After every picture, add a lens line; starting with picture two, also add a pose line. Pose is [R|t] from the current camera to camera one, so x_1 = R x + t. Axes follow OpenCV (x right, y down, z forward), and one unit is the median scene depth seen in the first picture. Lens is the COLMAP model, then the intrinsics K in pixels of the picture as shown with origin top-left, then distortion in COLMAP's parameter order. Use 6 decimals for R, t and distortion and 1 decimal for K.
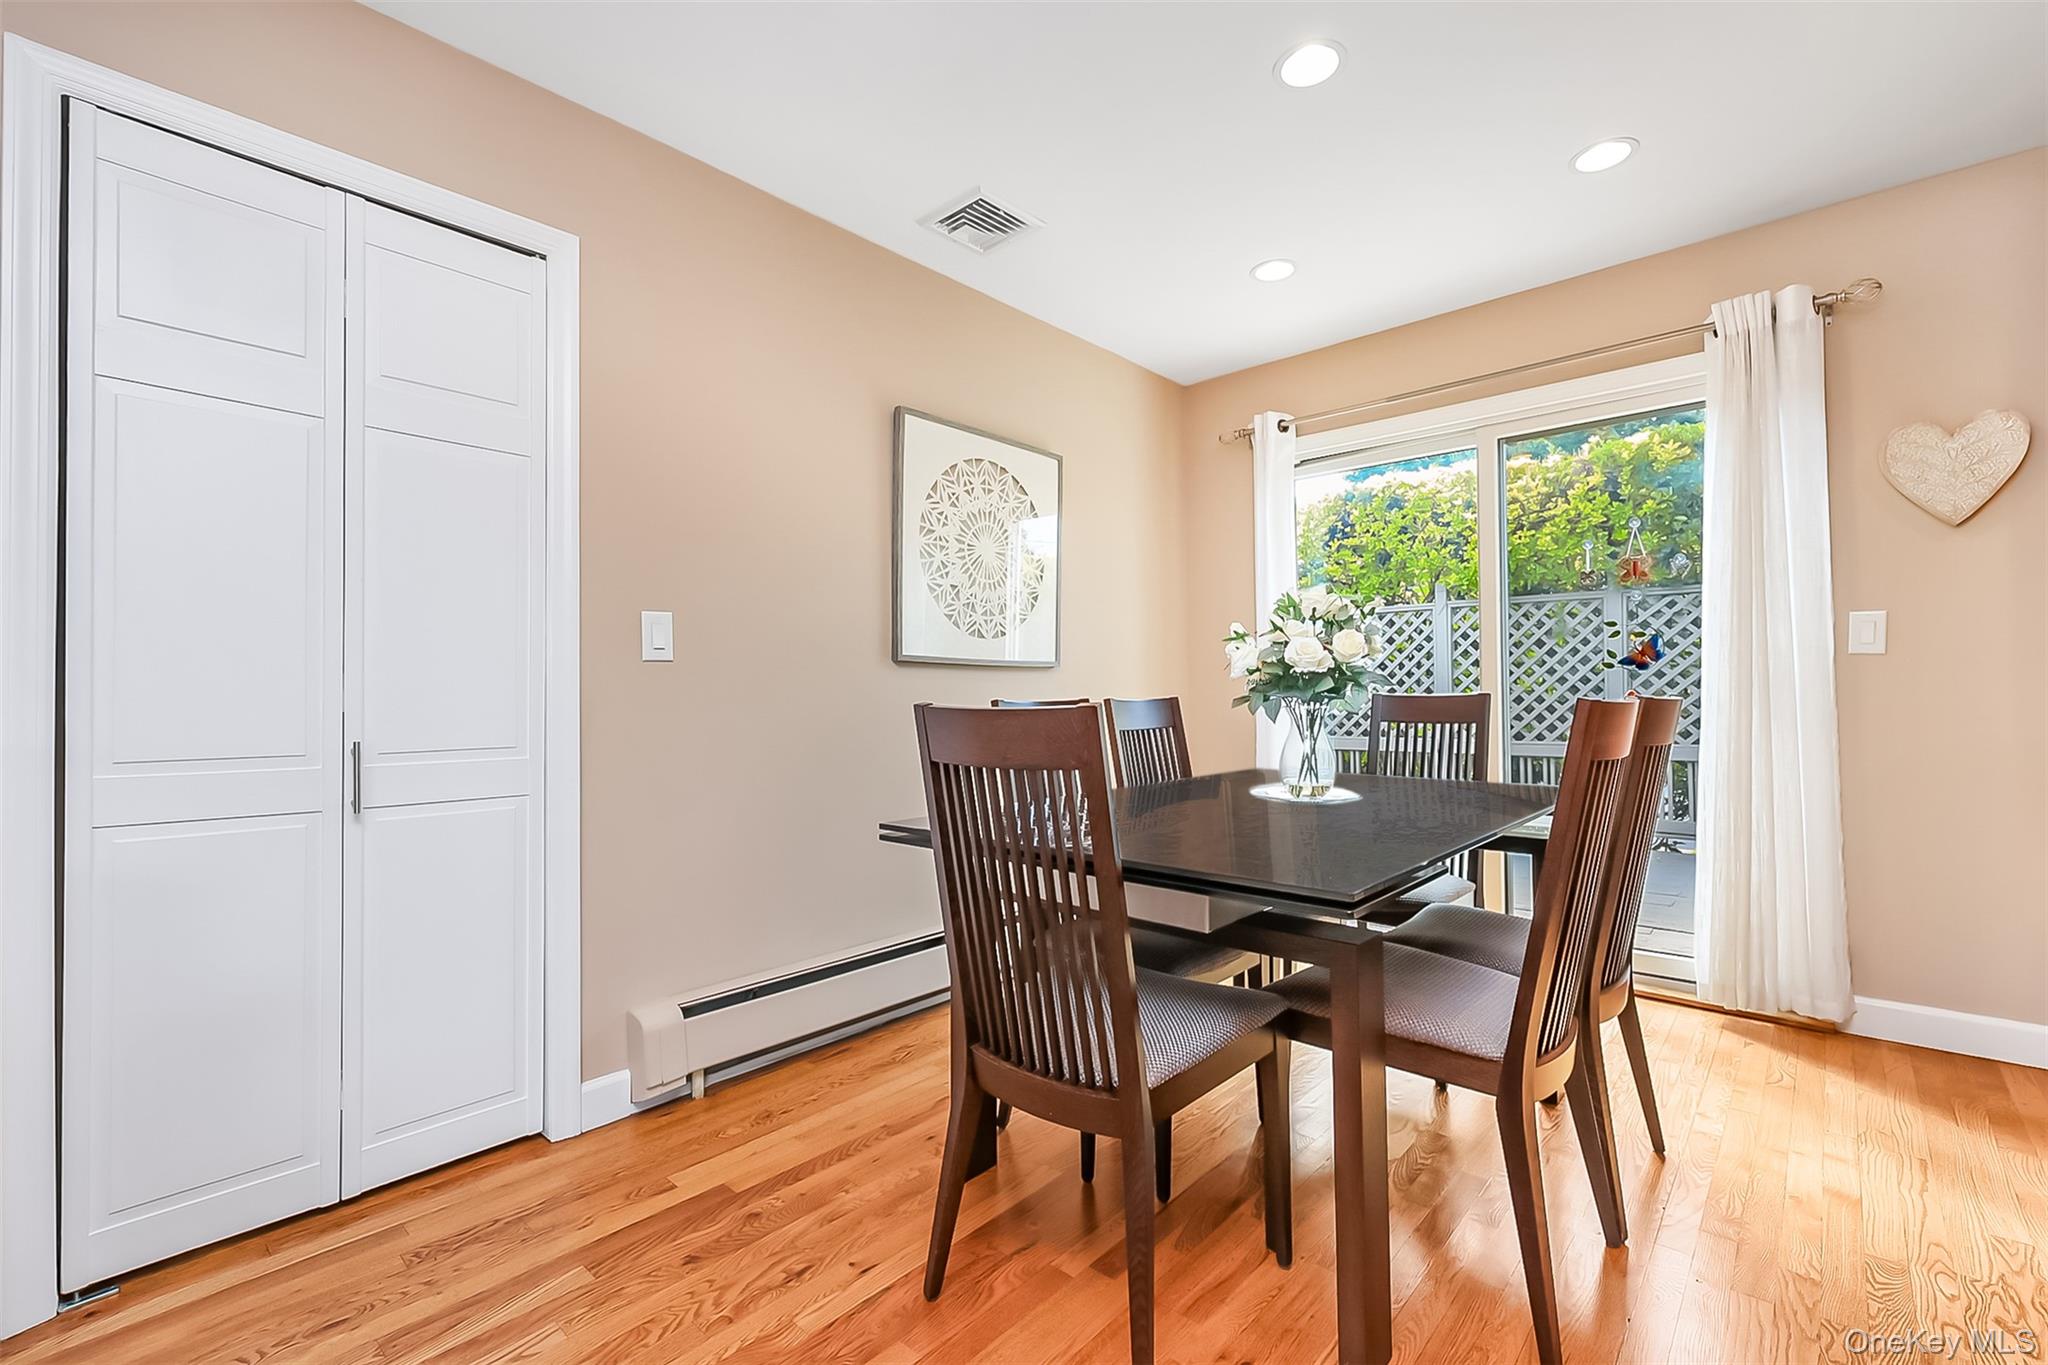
lens RADIAL K [[896.0, 0, 1040.4], [0, 896.0, 689.9], [0, 0, 1]] dist [-0.002072, 0.000056]
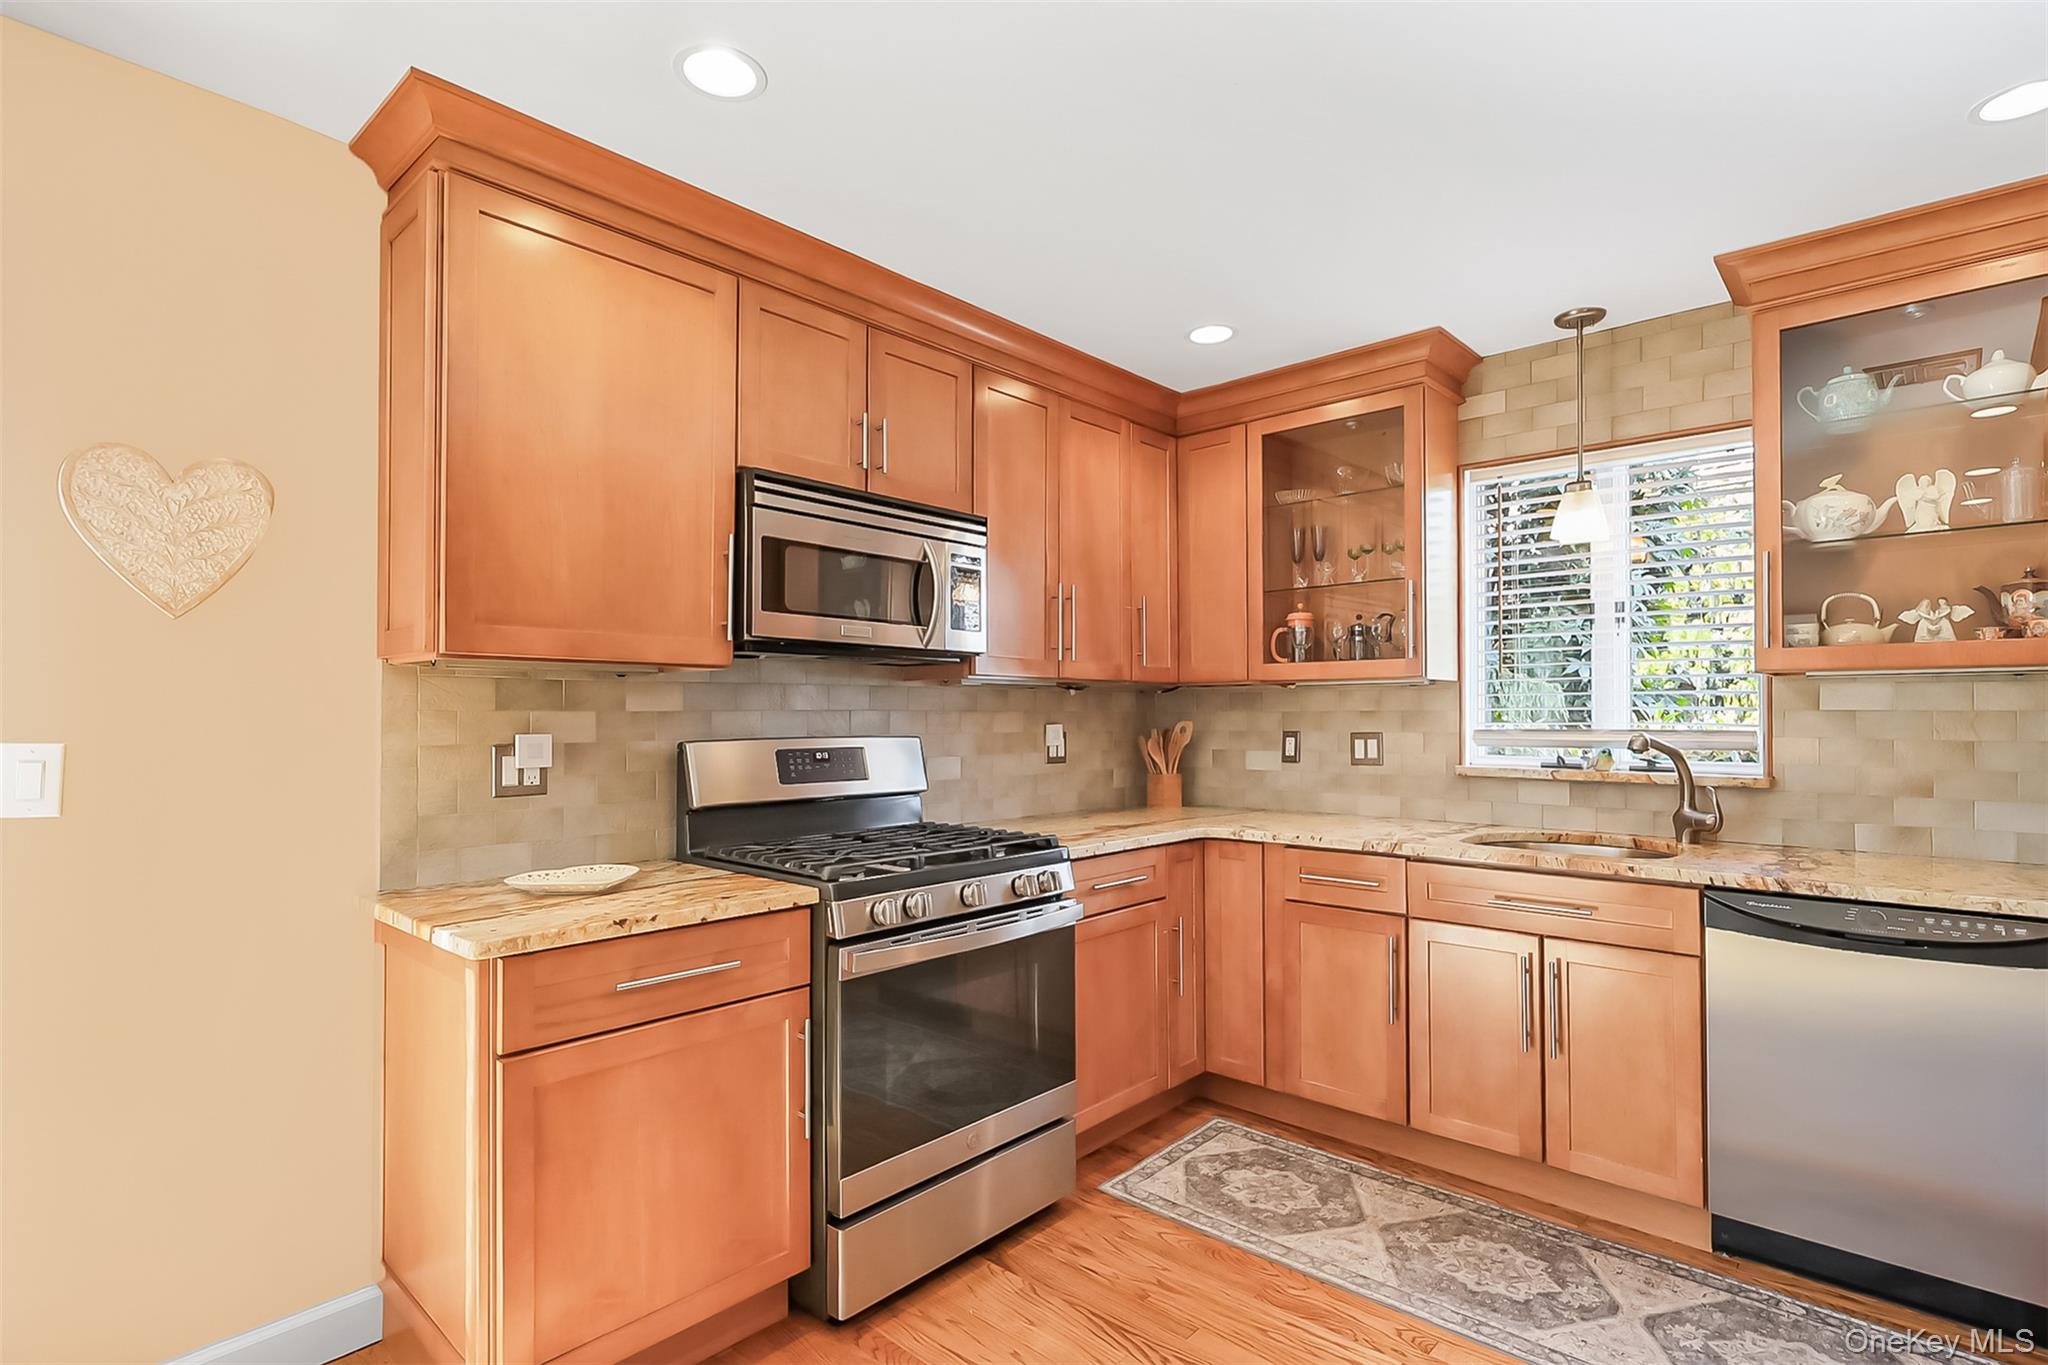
lens RADIAL K [[989.4, 0, 1028.7], [0, 989.4, 702.5], [0, 0, 1]] dist [0.000951, -0.001083]
pose [[0.015922, 0.024206, 0.999580, 0.120759], [-0.005102, 0.999696, -0.024127, -0.041625], [-0.999860, -0.004716, 0.016041, 0.140347]]
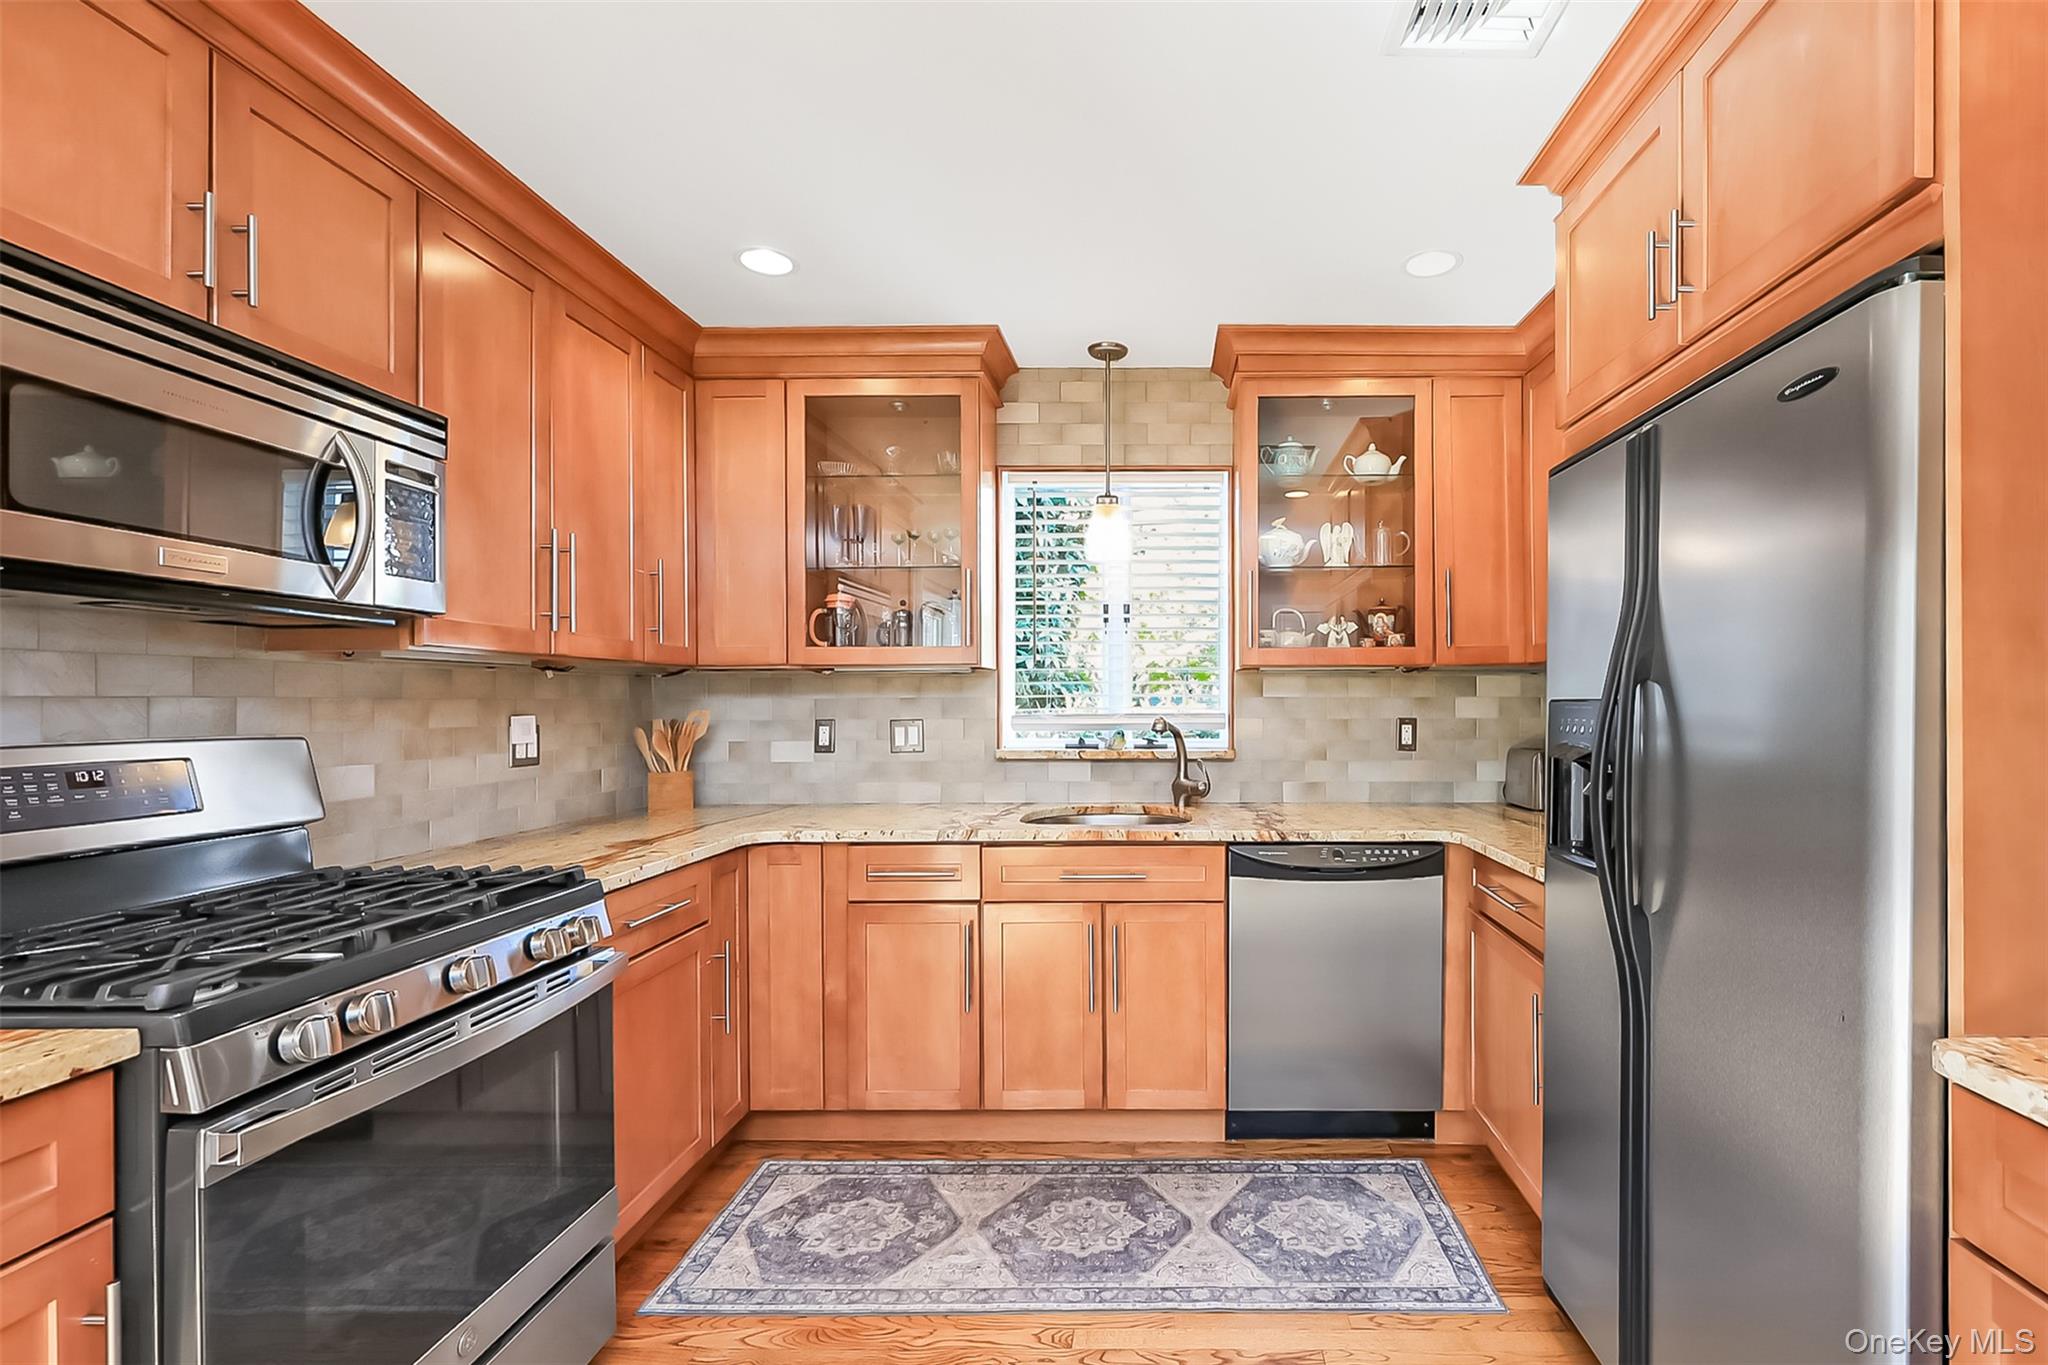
lens RADIAL K [[896.0, 0, 1155.5], [0, 896.0, 700.8], [0, 0, 1]] dist [-0.002072, 0.000056]
pose [[-0.655264, 0.014174, 0.755267, 0.206976], [0.007209, 0.999896, -0.012510, -0.042358], [-0.755365, -0.002753, -0.655298, 0.181045]]
